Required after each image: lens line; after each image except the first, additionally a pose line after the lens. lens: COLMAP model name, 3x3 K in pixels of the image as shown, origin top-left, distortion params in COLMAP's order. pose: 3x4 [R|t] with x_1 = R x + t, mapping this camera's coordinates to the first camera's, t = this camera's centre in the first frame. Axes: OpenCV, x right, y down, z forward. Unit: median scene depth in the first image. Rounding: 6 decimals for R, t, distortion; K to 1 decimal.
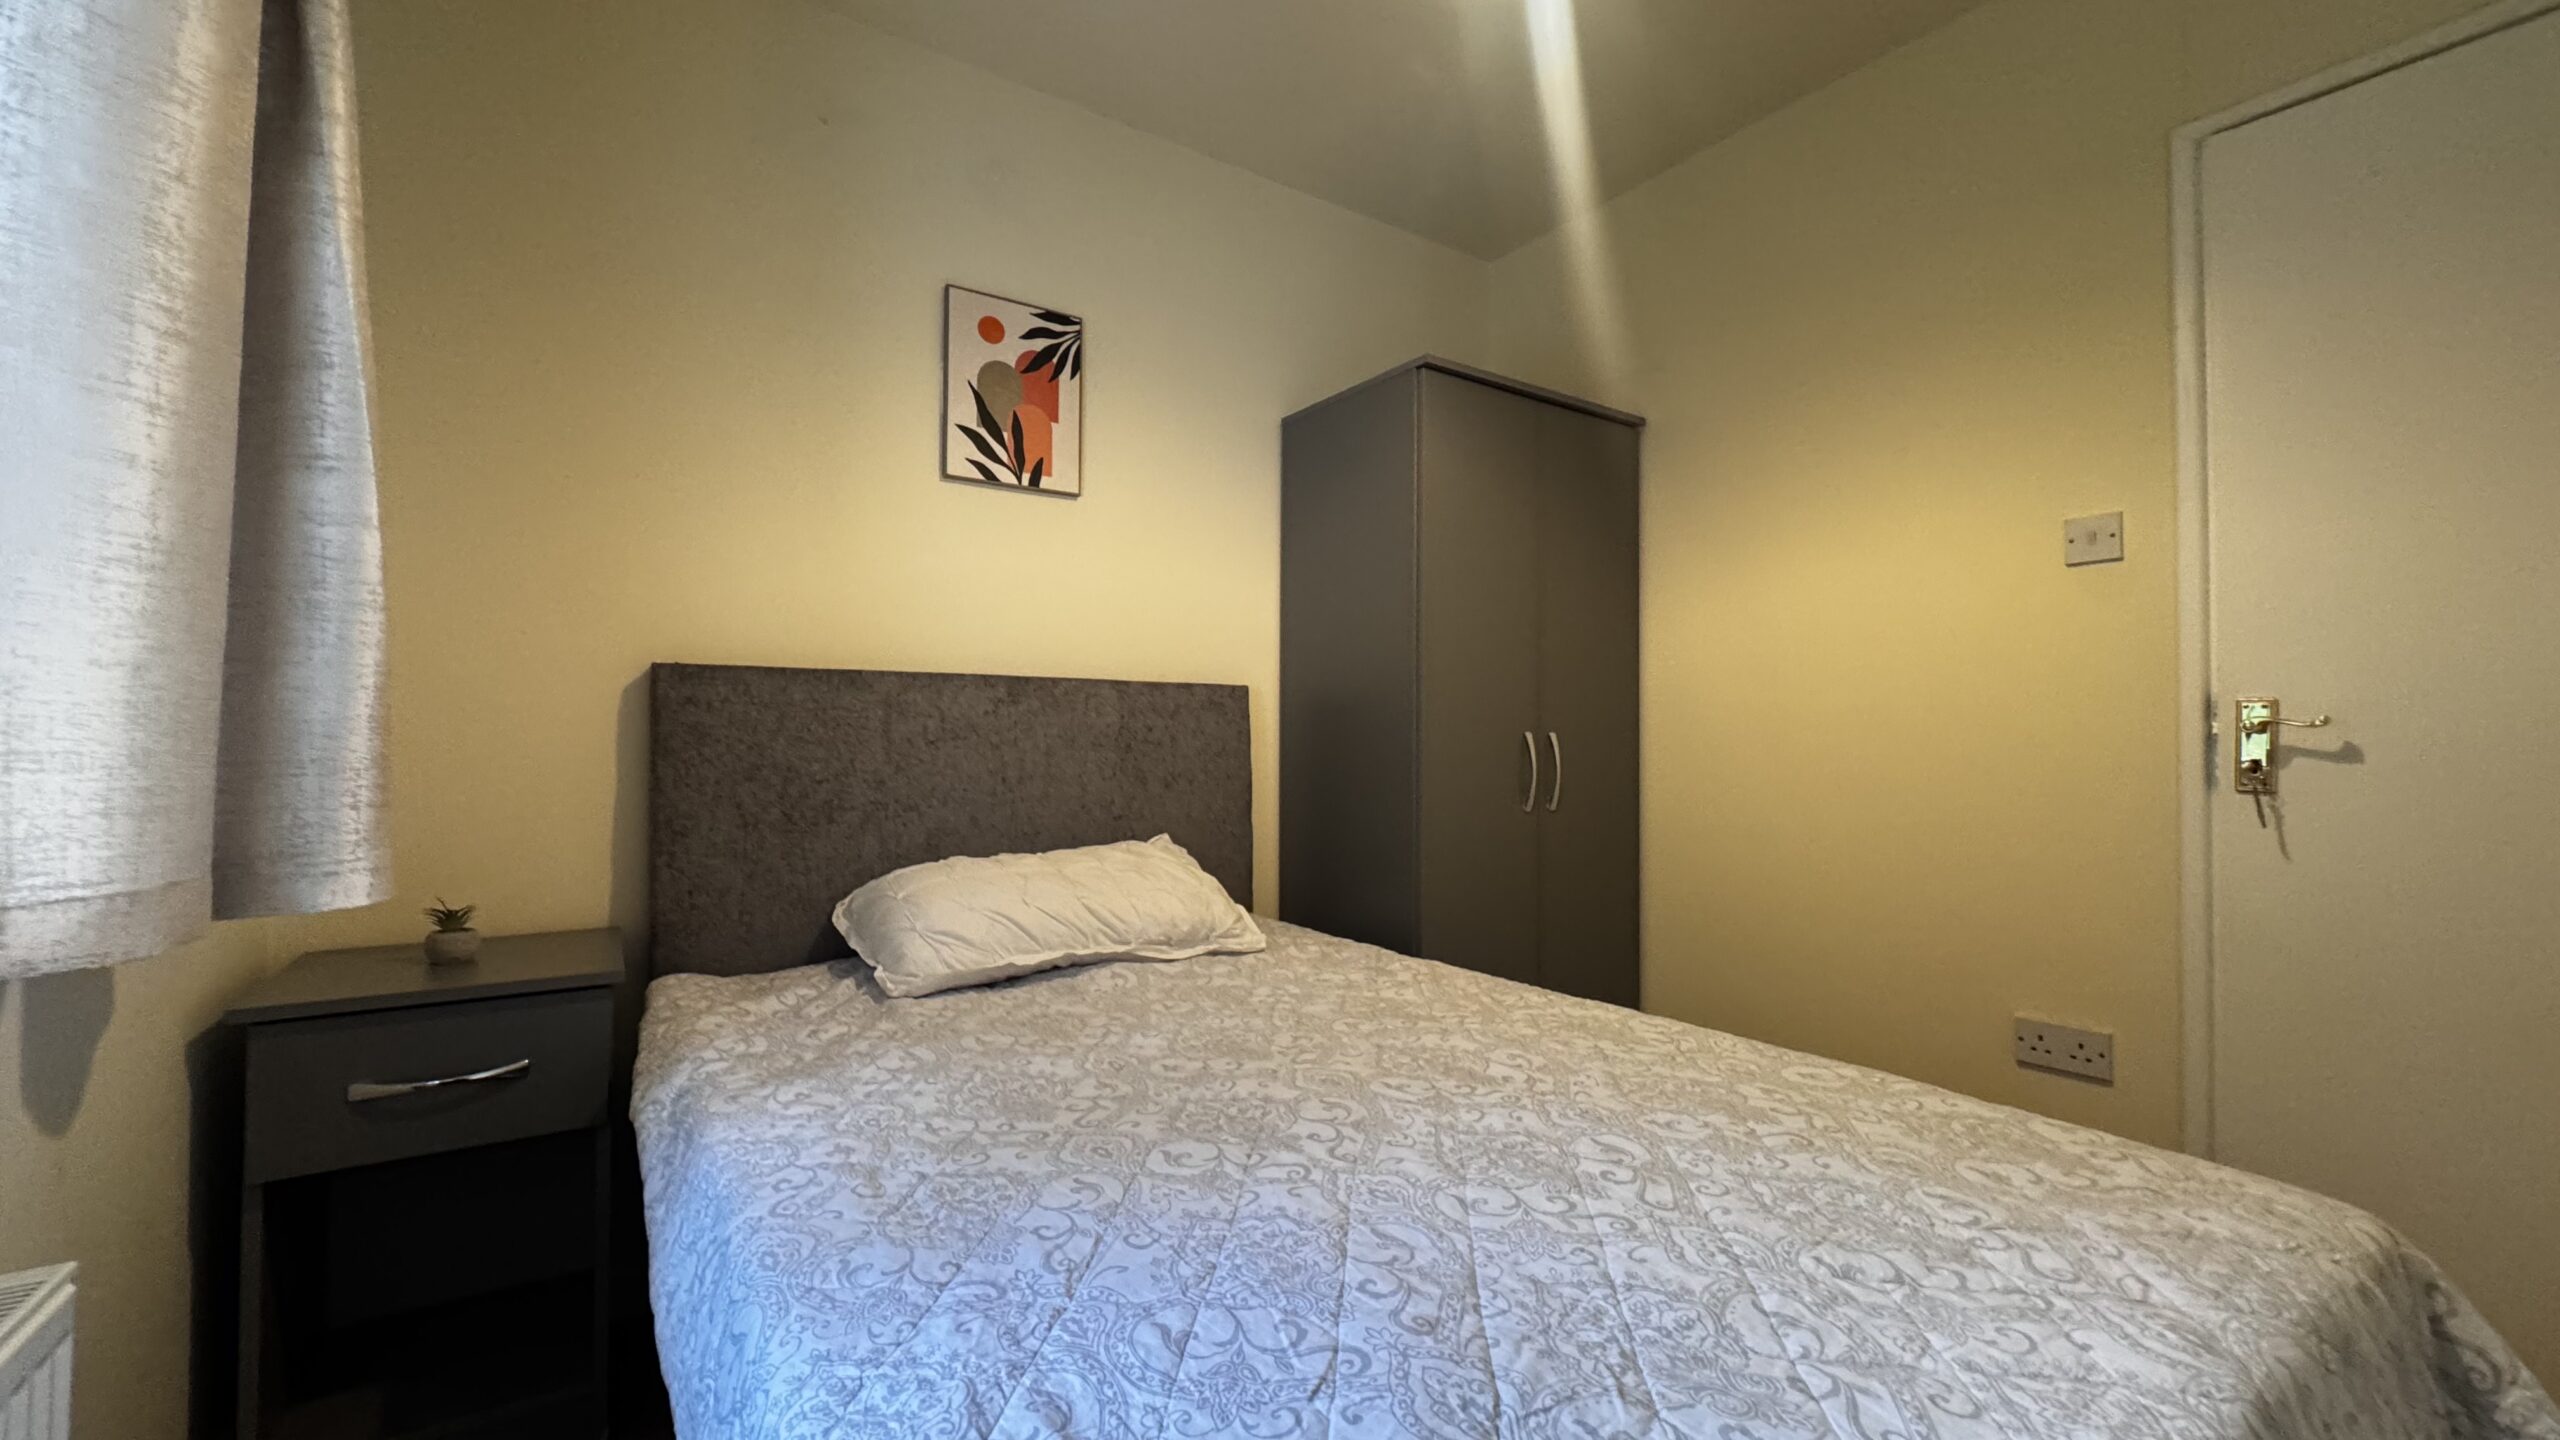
lens RADIAL K [[1013.9, 0, 1292.9], [0, 1013.9, 719.8], [0, 0, 1]] dist [-0.002413, -0.000042]
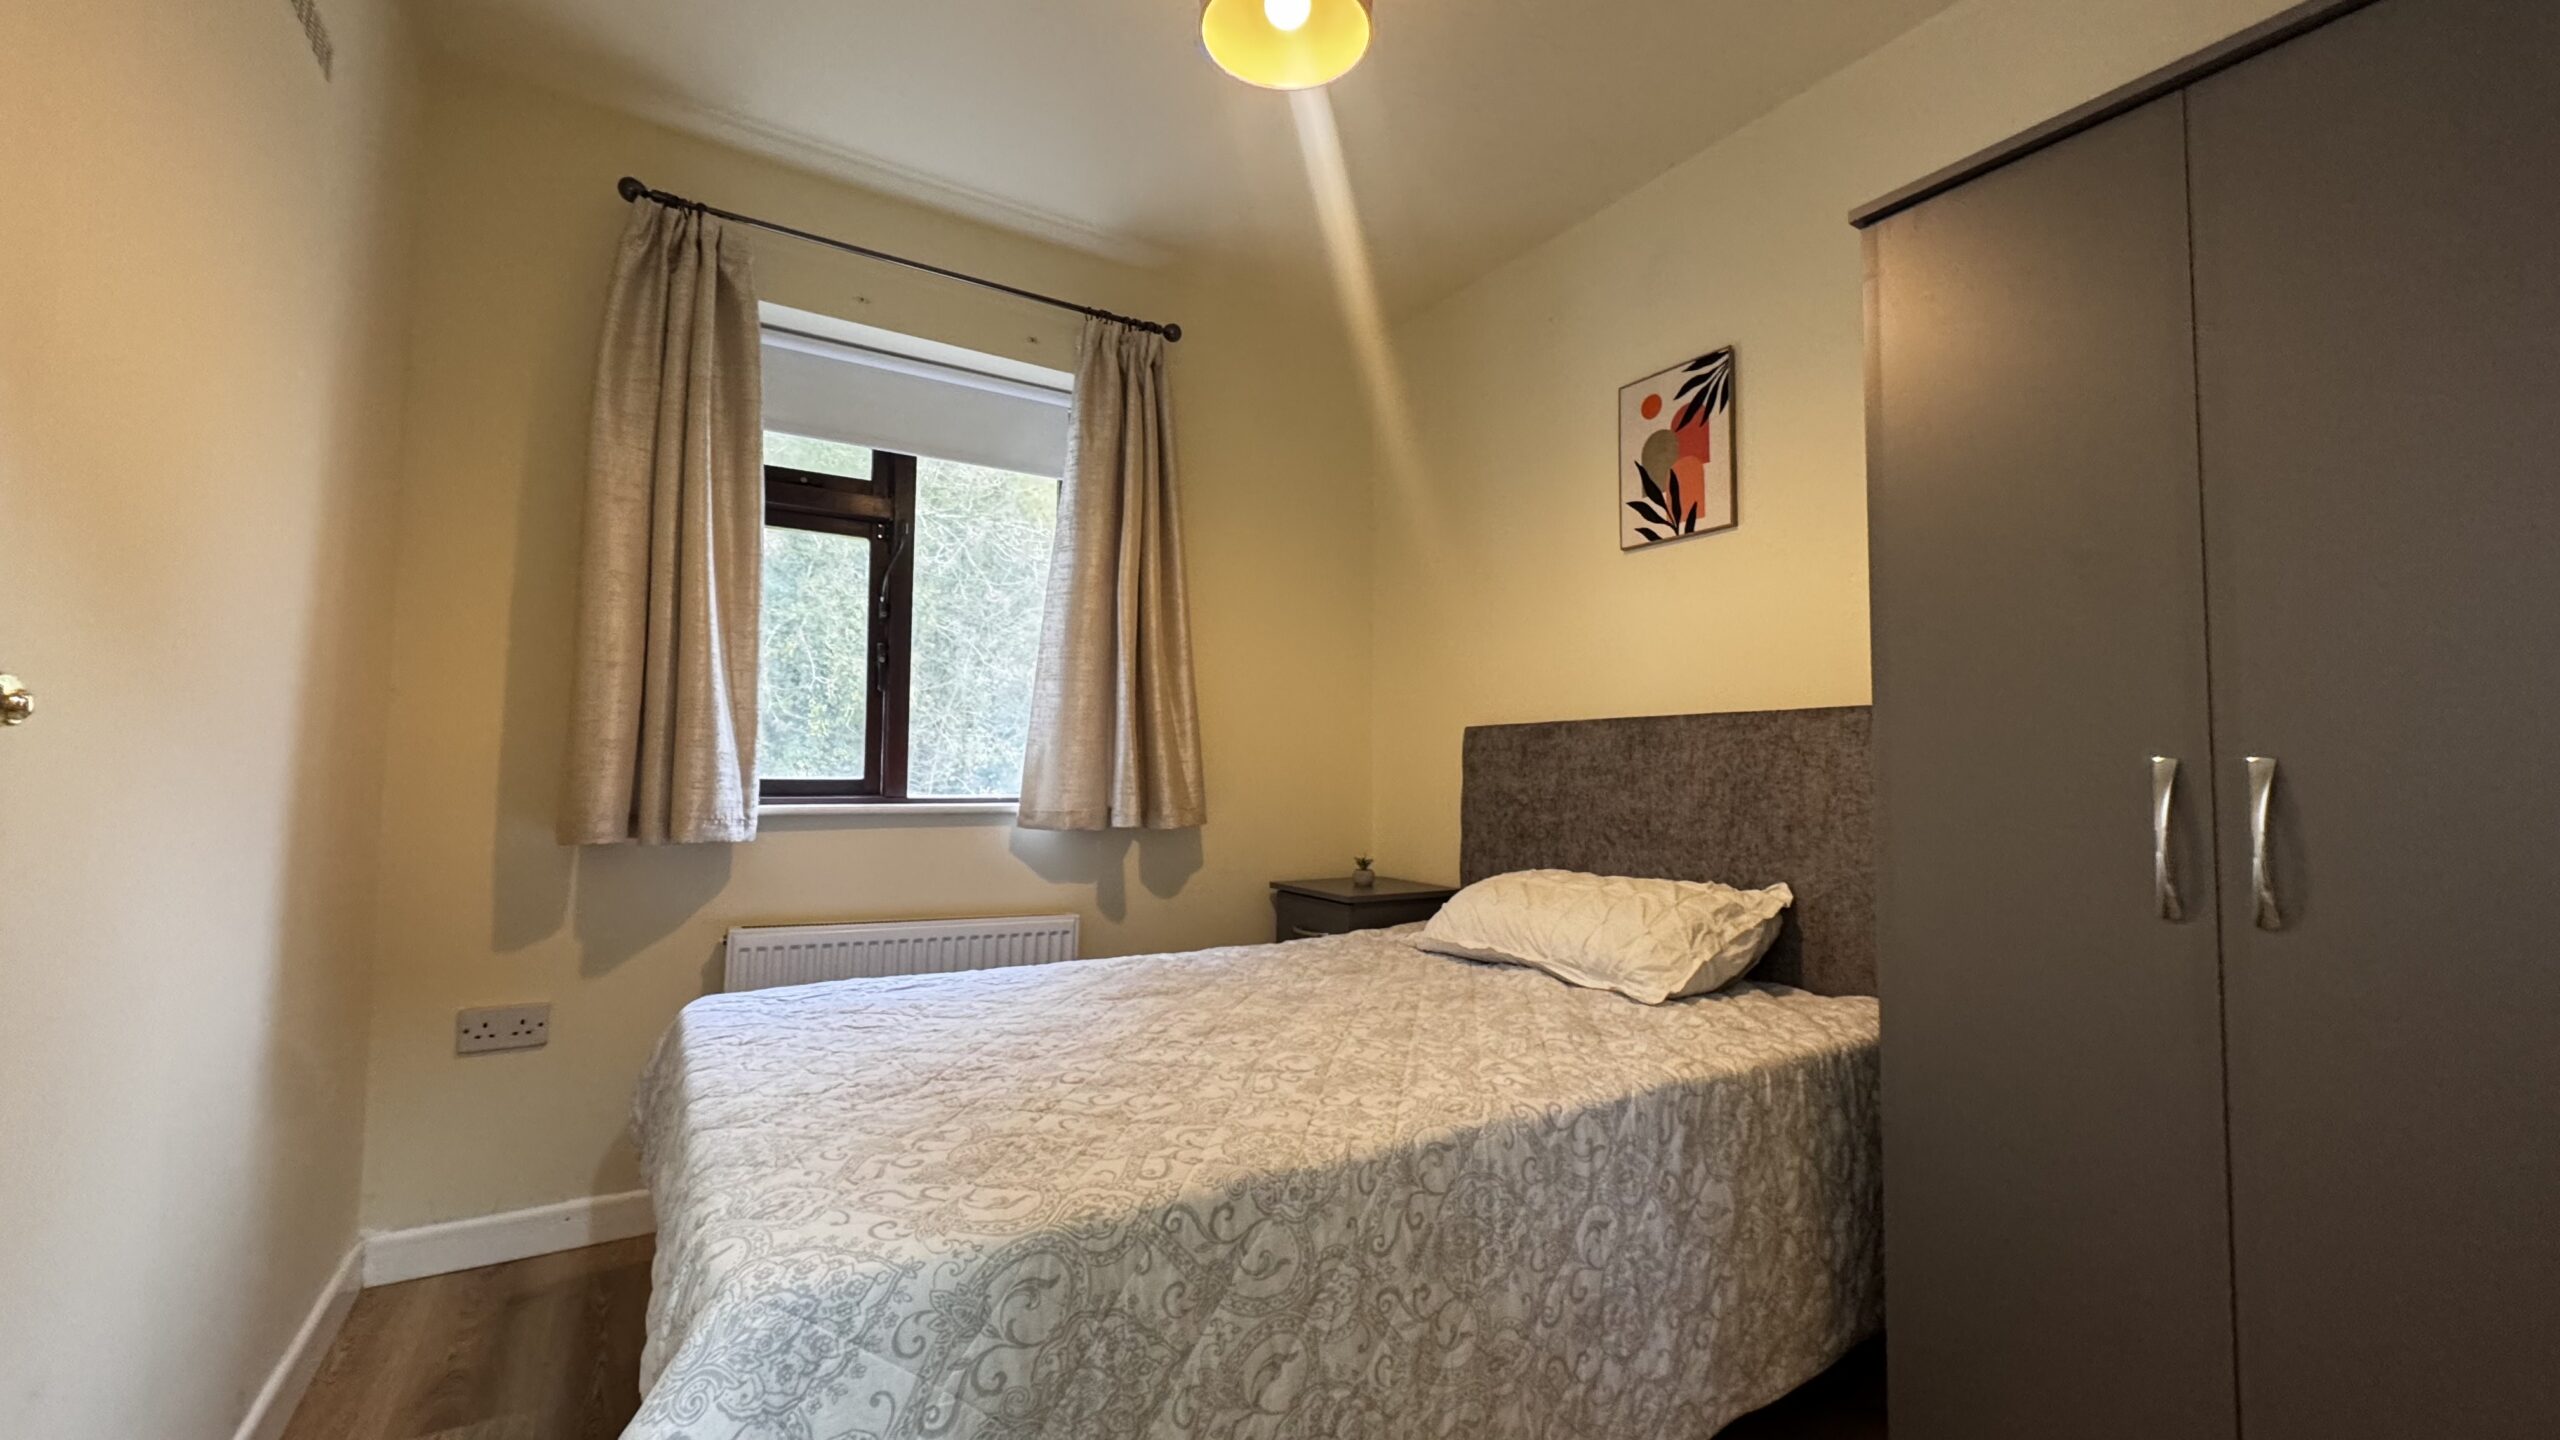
lens RADIAL K [[1013.9, 0, 1291.8], [0, 1013.9, 720.7], [0, 0, 1]] dist [-0.002413, -0.000042]
pose [[-0.034057, -0.054548, -0.997930, 0.804796], [0.015638, 0.998358, -0.055105, 0.015619], [0.999298, -0.017483, -0.033148, 0.631147]]
